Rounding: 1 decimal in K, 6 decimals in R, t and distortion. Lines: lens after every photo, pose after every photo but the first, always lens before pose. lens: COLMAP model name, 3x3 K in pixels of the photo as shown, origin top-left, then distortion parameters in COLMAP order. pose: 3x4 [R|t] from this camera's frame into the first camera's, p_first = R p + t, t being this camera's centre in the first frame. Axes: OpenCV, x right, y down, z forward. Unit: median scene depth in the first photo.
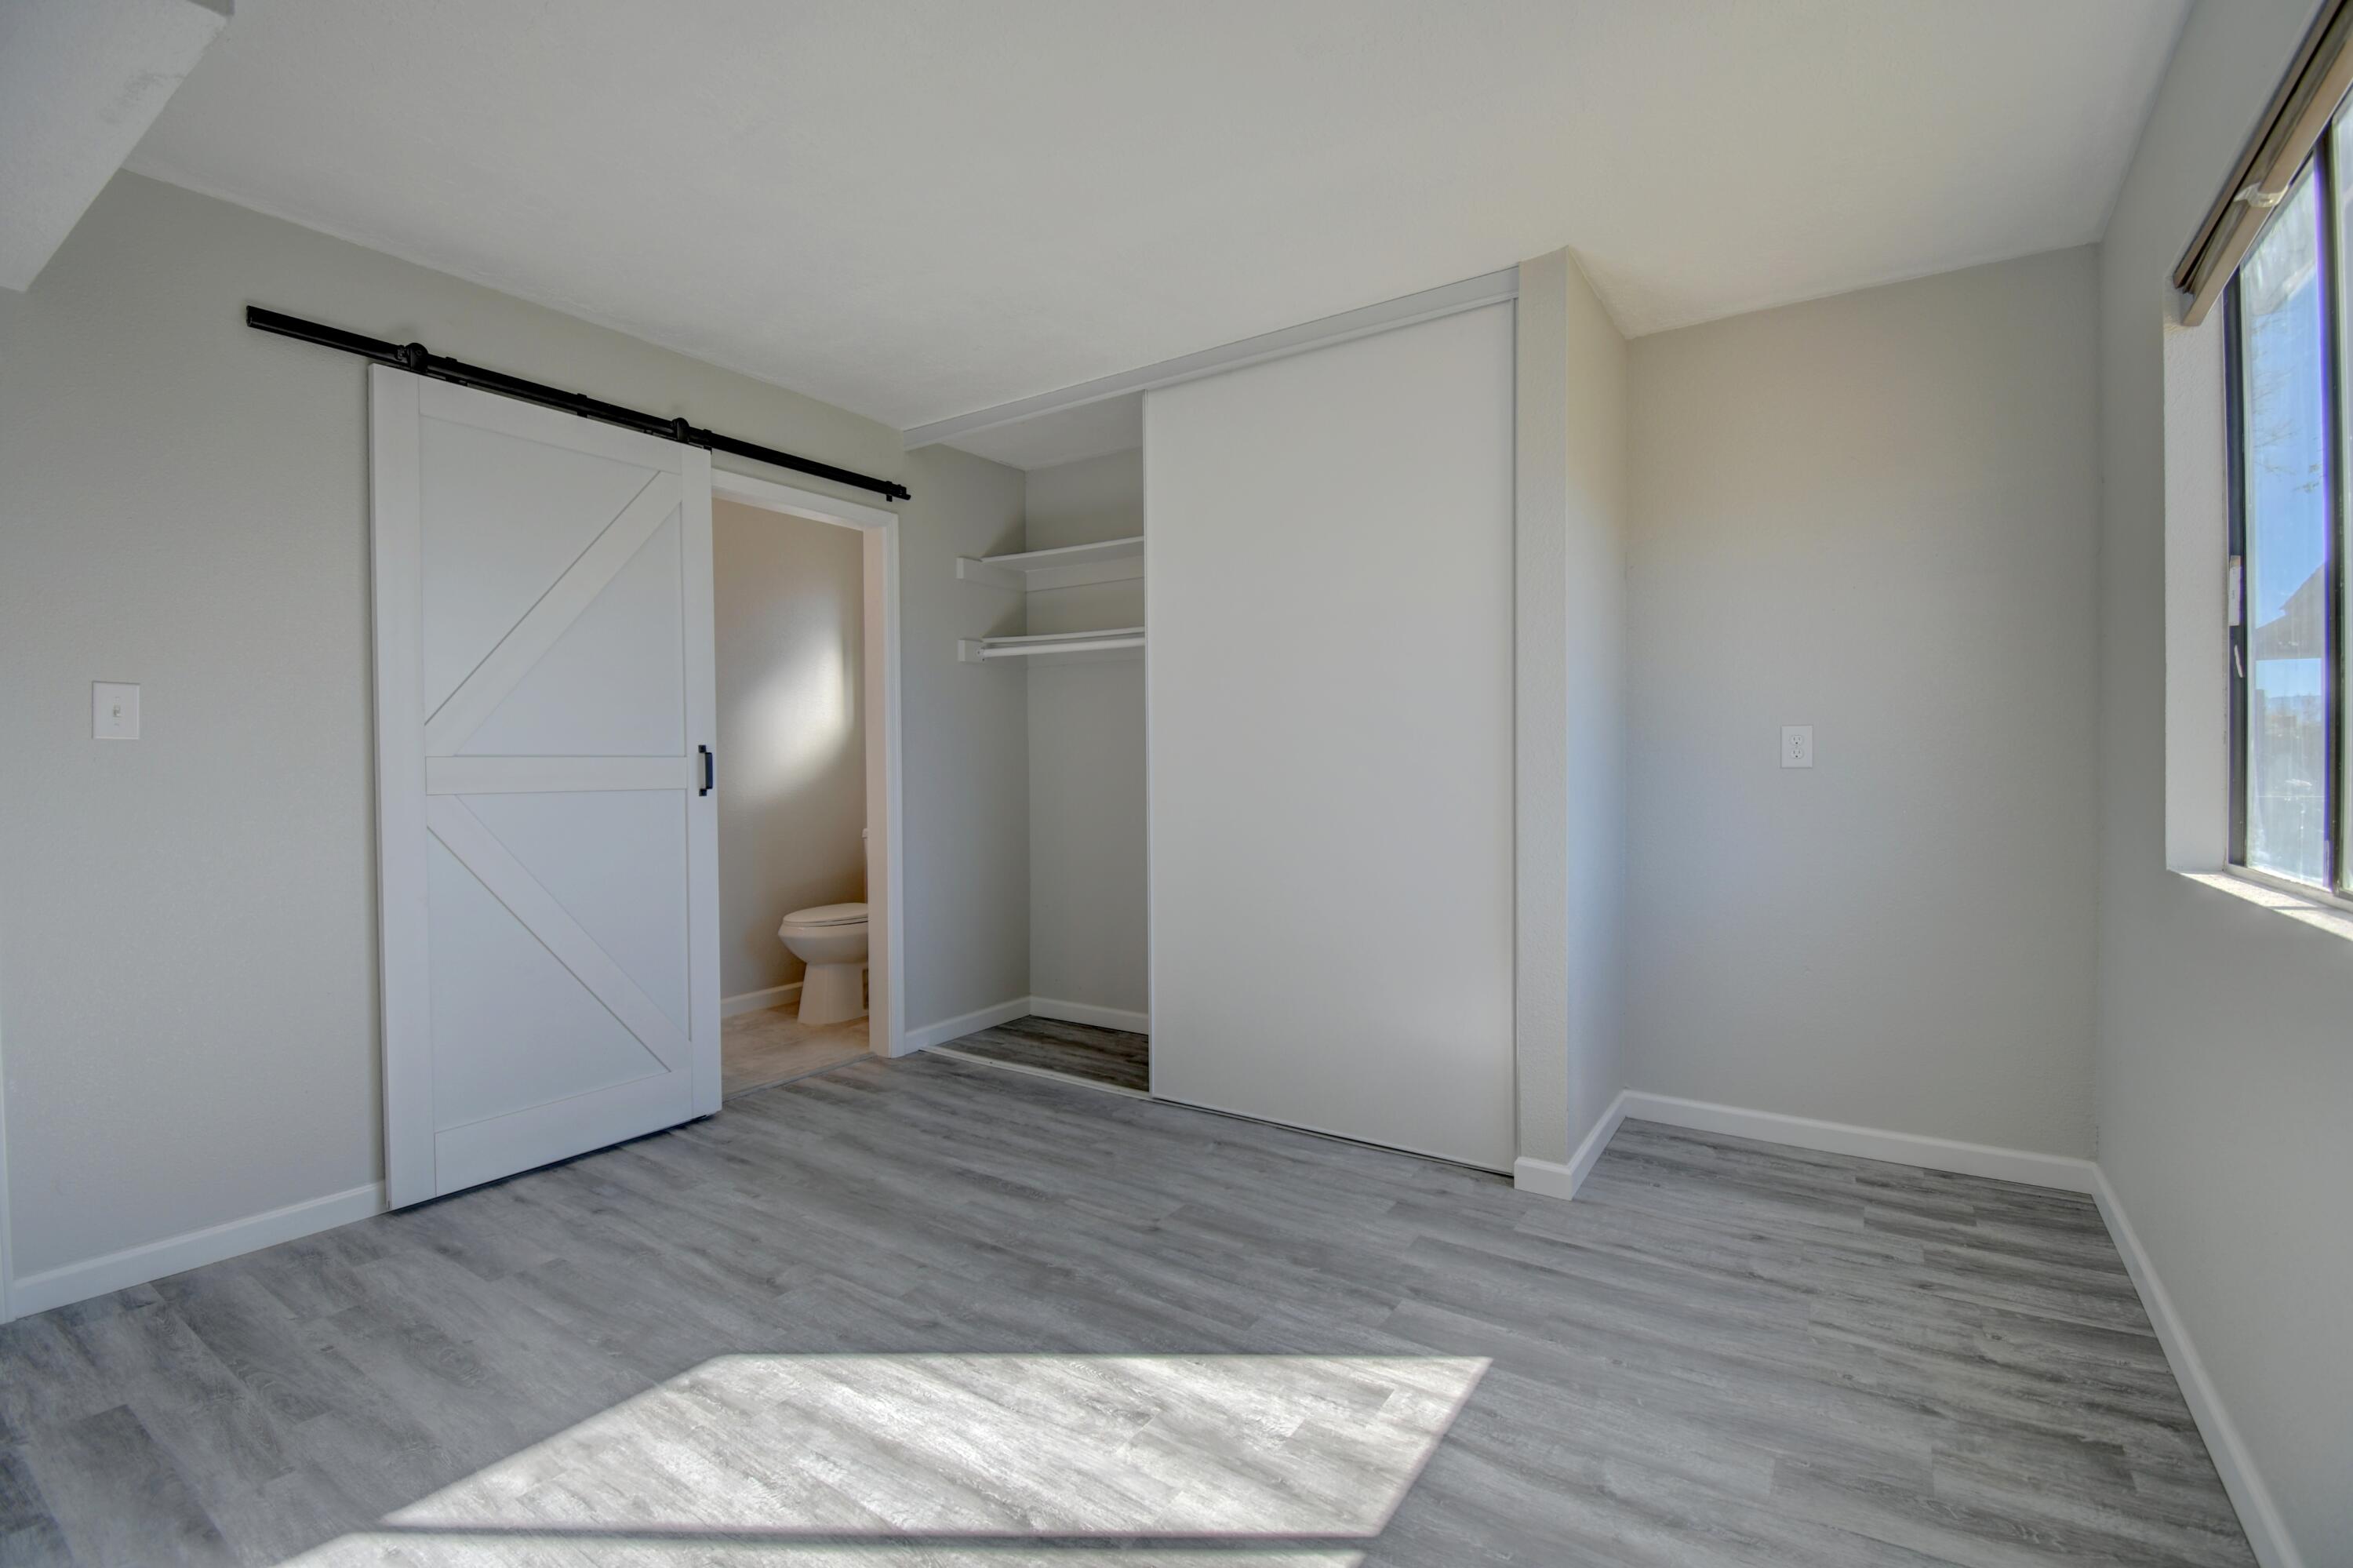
lens RADIAL K [[1043.7, 0, 1173.9], [0, 1043.7, 764.5], [0, 0, 1]] dist [-0.000923, -0.006964]
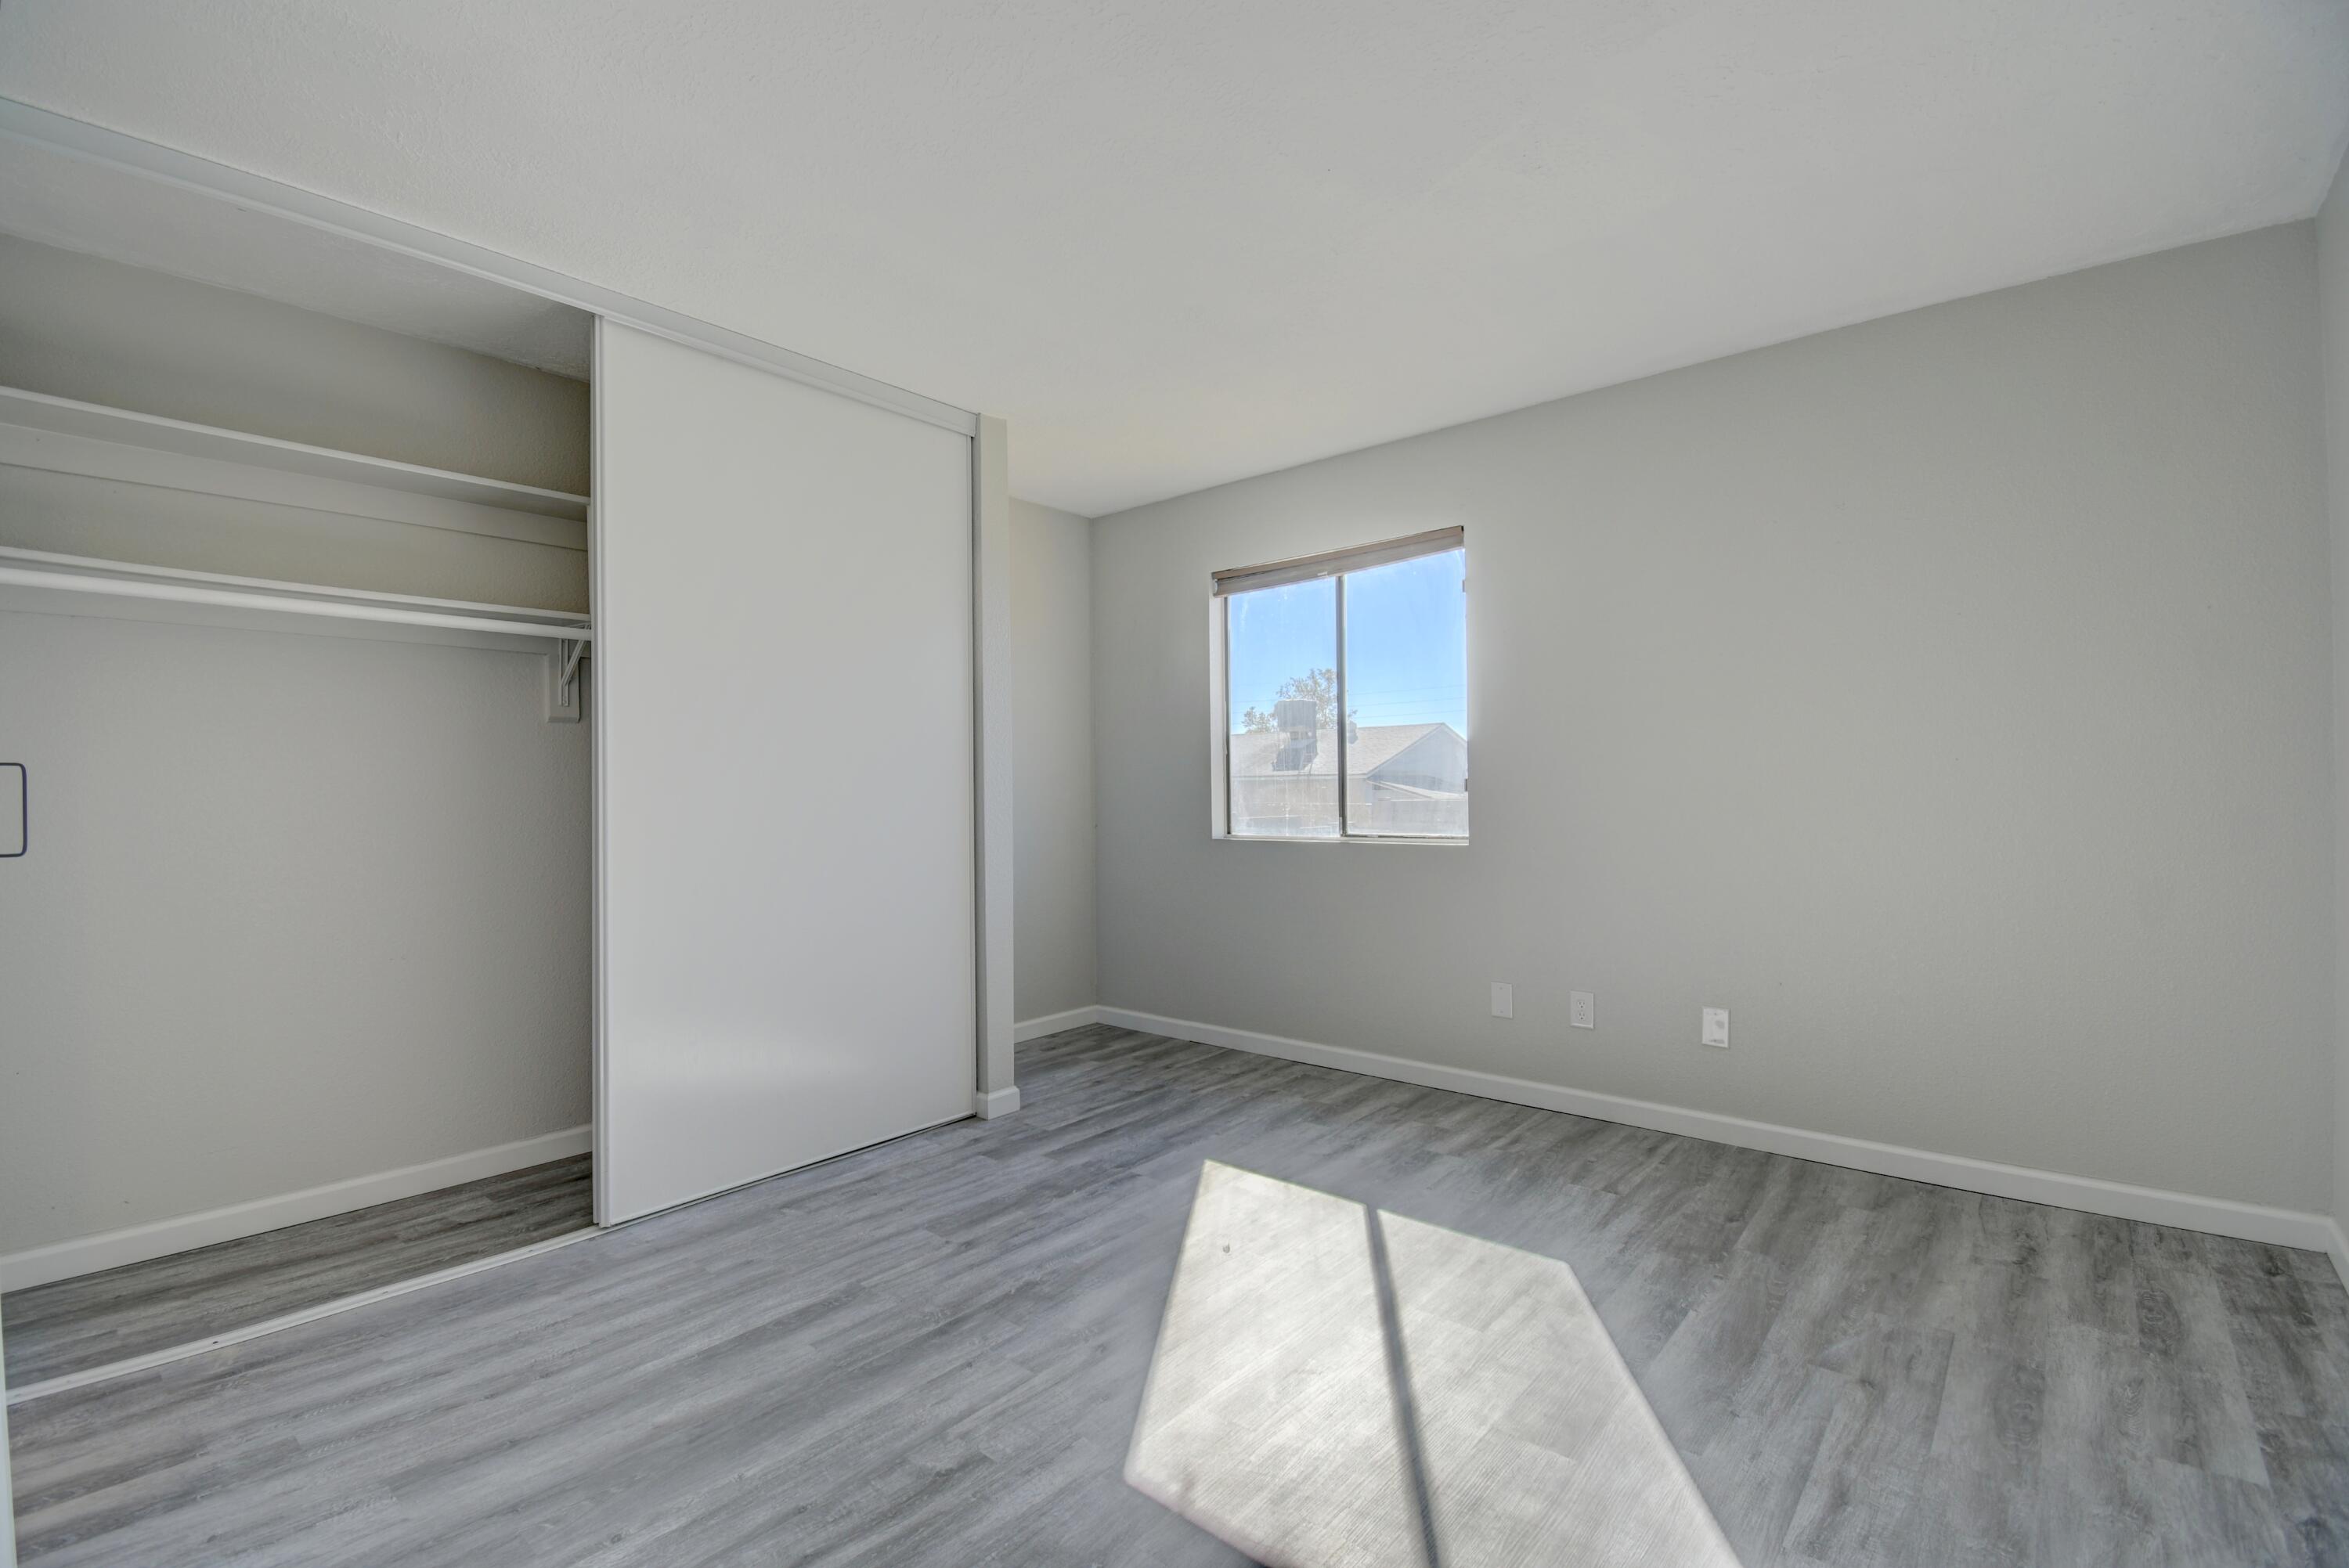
lens RADIAL K [[1041.8, 0, 1171.5], [0, 1041.8, 773.6], [0, 0, 1]] dist [-0.000923, -0.006964]
pose [[0.109438, 0.017316, 0.993843, -0.918734], [0.007209, 0.999808, -0.018214, -0.001067], [-0.993968, 0.009158, 0.109292, 0.605654]]
